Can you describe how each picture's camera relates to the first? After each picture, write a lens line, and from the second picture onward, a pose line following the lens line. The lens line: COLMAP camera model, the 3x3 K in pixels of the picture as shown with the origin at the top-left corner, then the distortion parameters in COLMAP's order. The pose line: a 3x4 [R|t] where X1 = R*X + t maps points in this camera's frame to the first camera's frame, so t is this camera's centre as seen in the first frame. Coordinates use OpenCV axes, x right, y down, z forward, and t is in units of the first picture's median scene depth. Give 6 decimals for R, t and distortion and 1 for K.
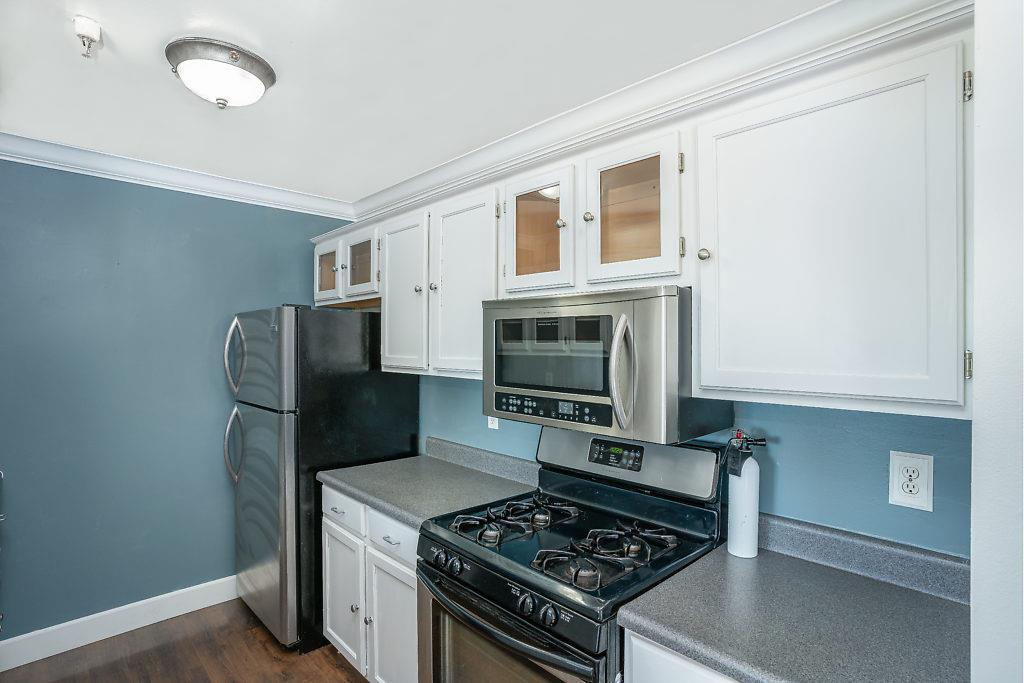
lens RADIAL K [[506.3, 0, 516.6], [0, 506.3, 345.2], [0, 0, 1]] dist [-0.030670, 0.004005]
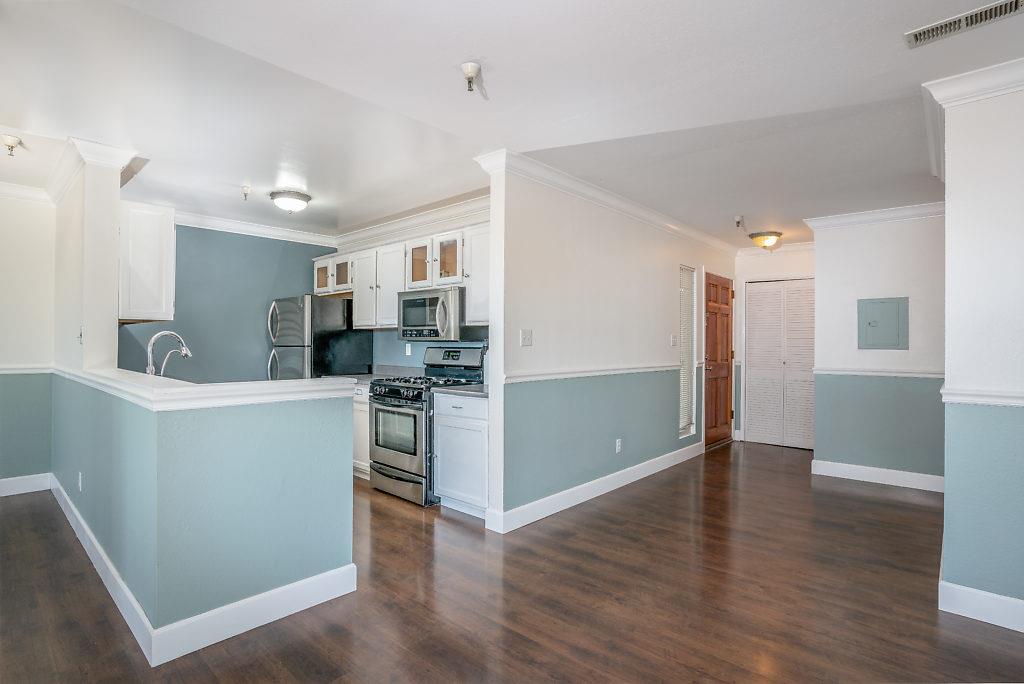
lens RADIAL K [[506.3, 0, 516.2], [0, 506.3, 340.5], [0, 0, 1]] dist [-0.030670, 0.004005]
pose [[0.997825, -0.002503, 0.065875, 0.278992], [0.002780, 0.999988, -0.004104, 0.126025], [-0.065864, 0.004278, 0.997819, -1.181536]]
